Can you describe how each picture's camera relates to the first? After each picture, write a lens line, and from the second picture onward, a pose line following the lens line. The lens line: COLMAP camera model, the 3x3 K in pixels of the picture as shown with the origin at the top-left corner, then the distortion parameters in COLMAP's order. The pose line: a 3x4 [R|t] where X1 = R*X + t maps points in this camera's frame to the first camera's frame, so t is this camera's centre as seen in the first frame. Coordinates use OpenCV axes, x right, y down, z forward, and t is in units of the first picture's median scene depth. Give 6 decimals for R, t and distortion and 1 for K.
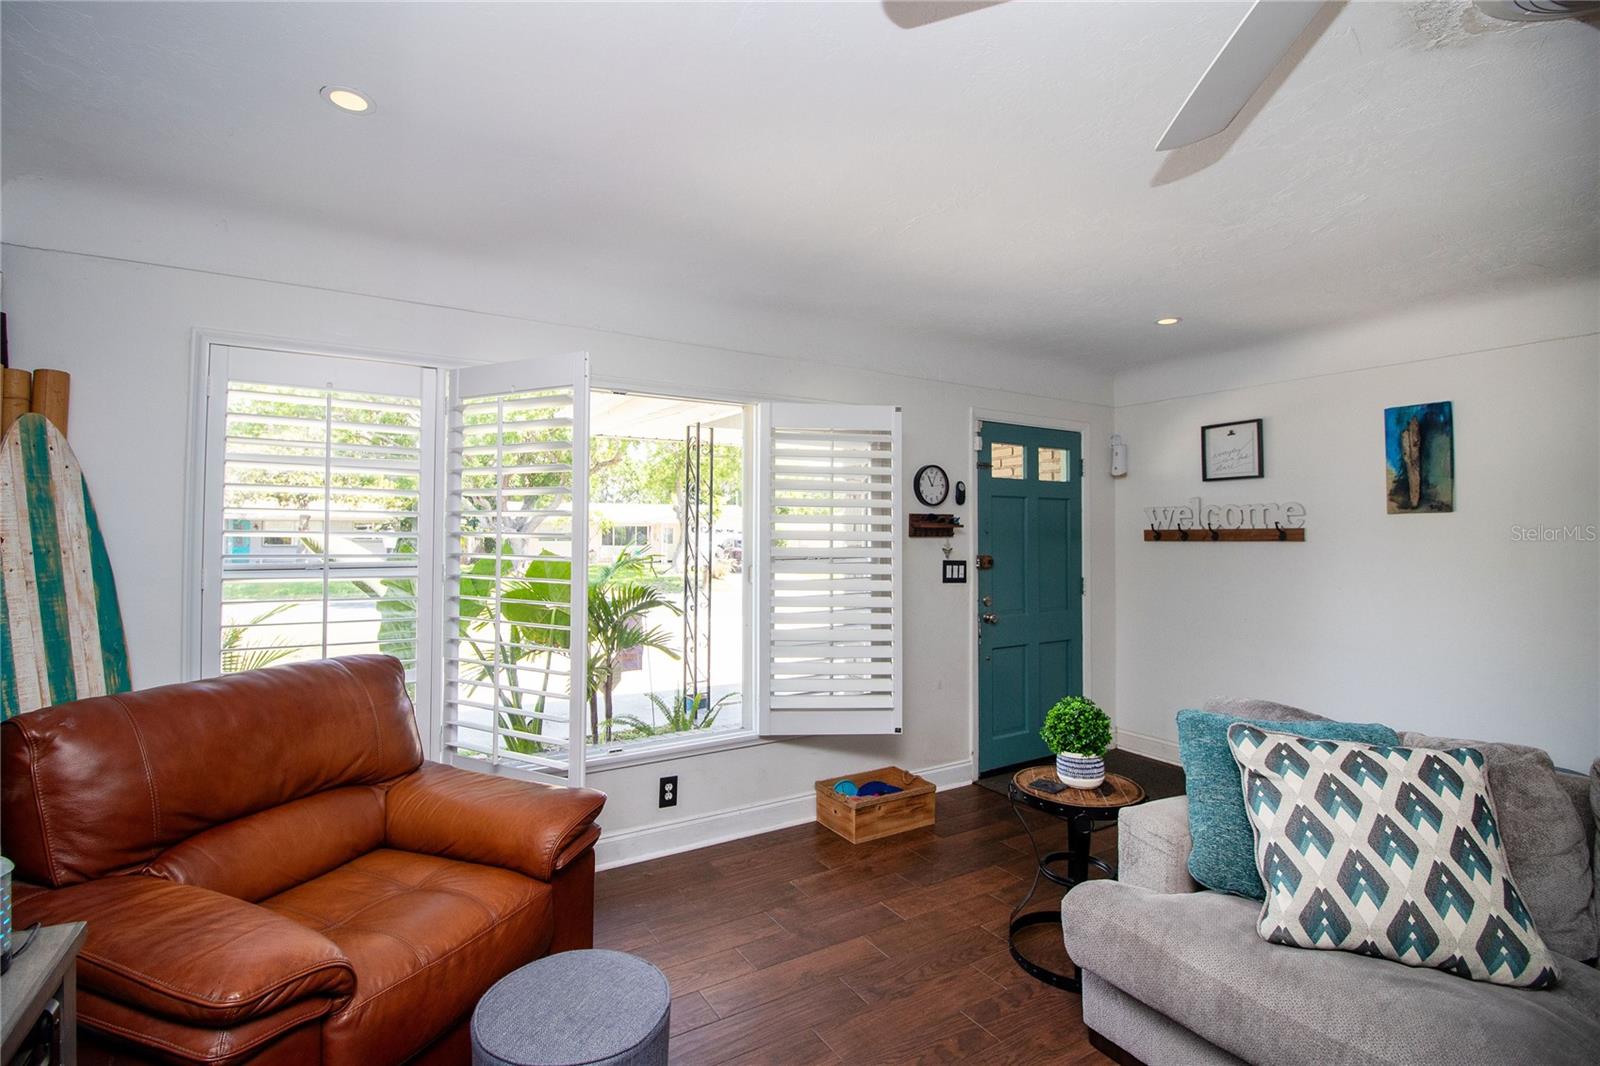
lens RADIAL K [[735.0, 0, 785.1], [0, 735.0, 516.7], [0, 0, 1]] dist [0.002510, -0.015456]
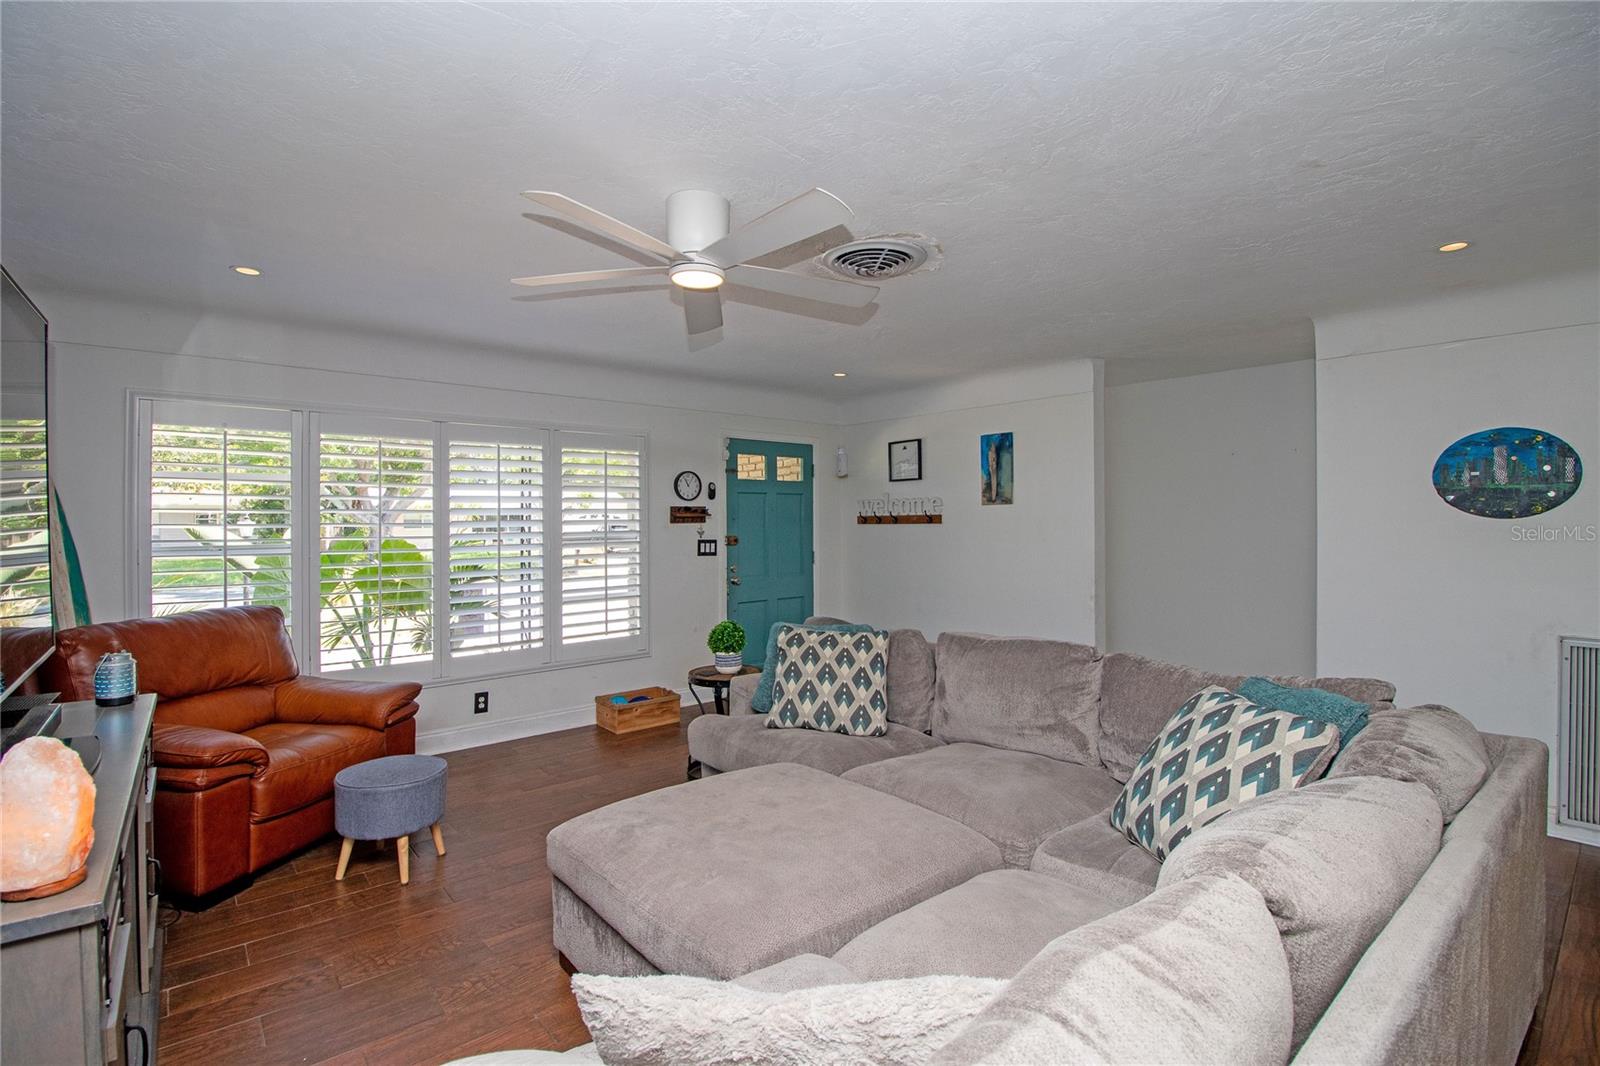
lens RADIAL K [[735.0, 0, 785.1], [0, 735.0, 516.7], [0, 0, 1]] dist [0.002510, -0.015456]
pose [[0.988344, -0.007890, 0.152033, 0.204964], [0.004538, 0.999739, 0.022379, -0.017363], [-0.152170, -0.021428, 0.988122, -0.482554]]
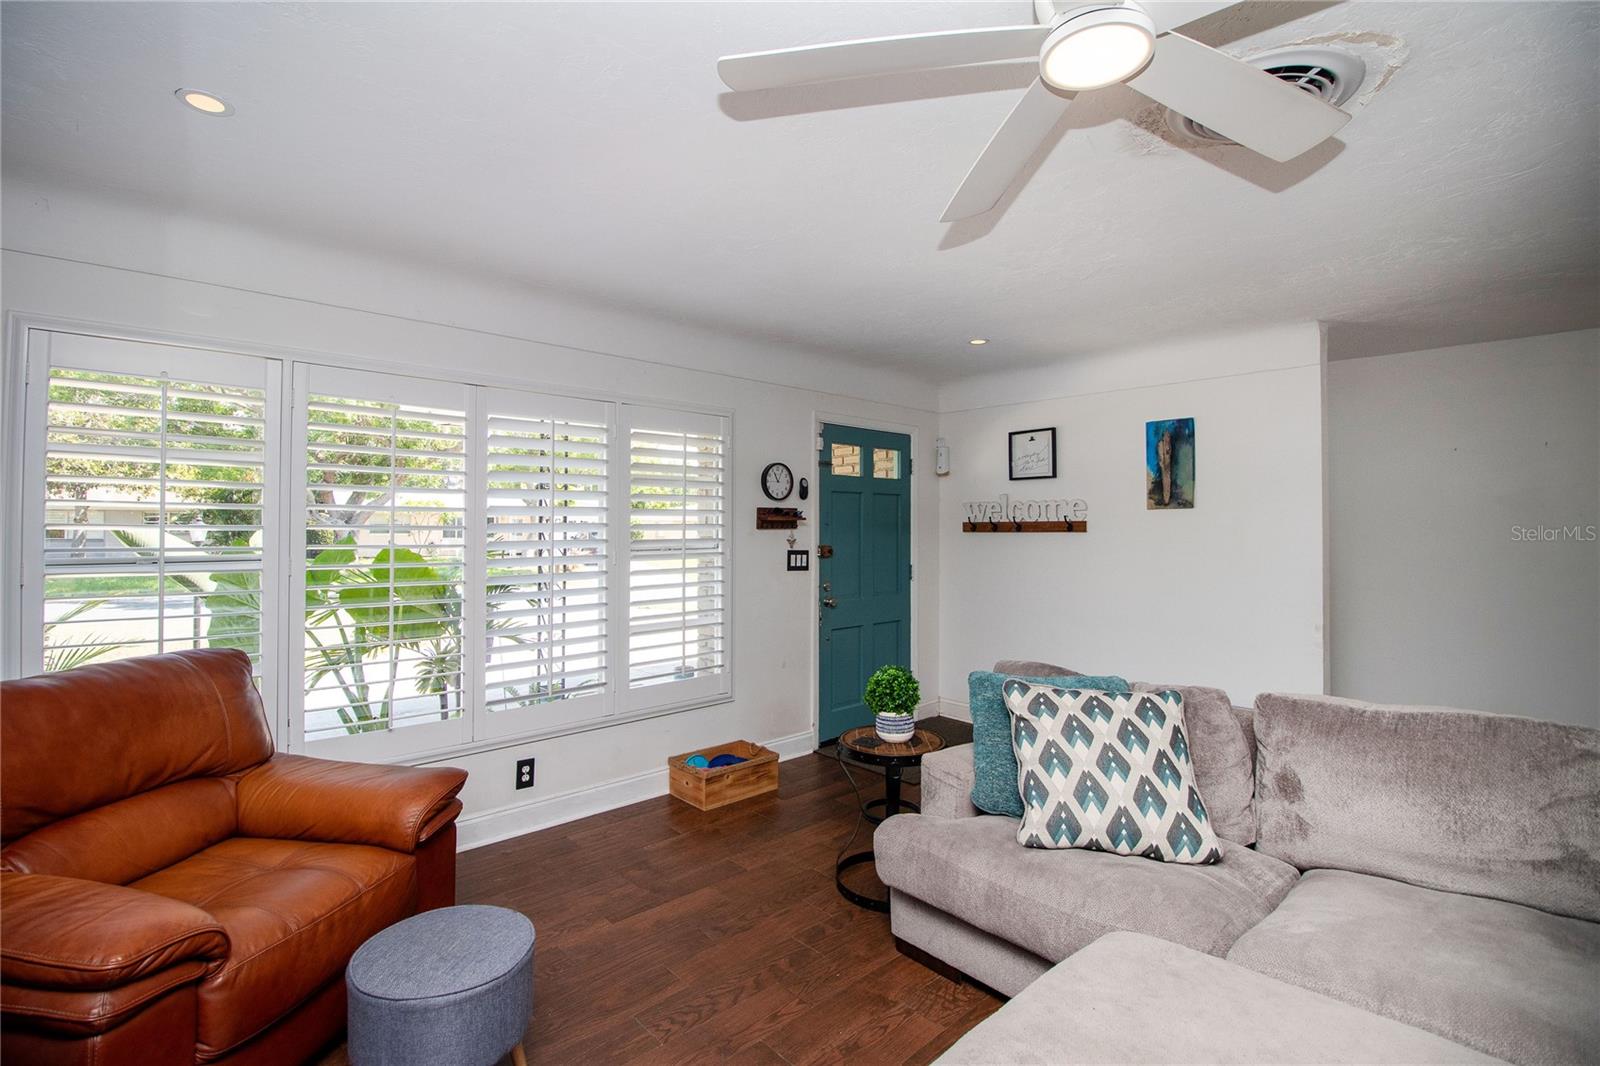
lens RADIAL K [[735.0, 0, 785.1], [0, 735.0, 516.7], [0, 0, 1]] dist [0.002510, -0.015456]
pose [[0.981482, 0.001596, 0.191549, 0.002467], [-0.003830, 0.999929, 0.011293, -0.003387], [-0.191517, -0.011817, 0.981418, -0.086223]]
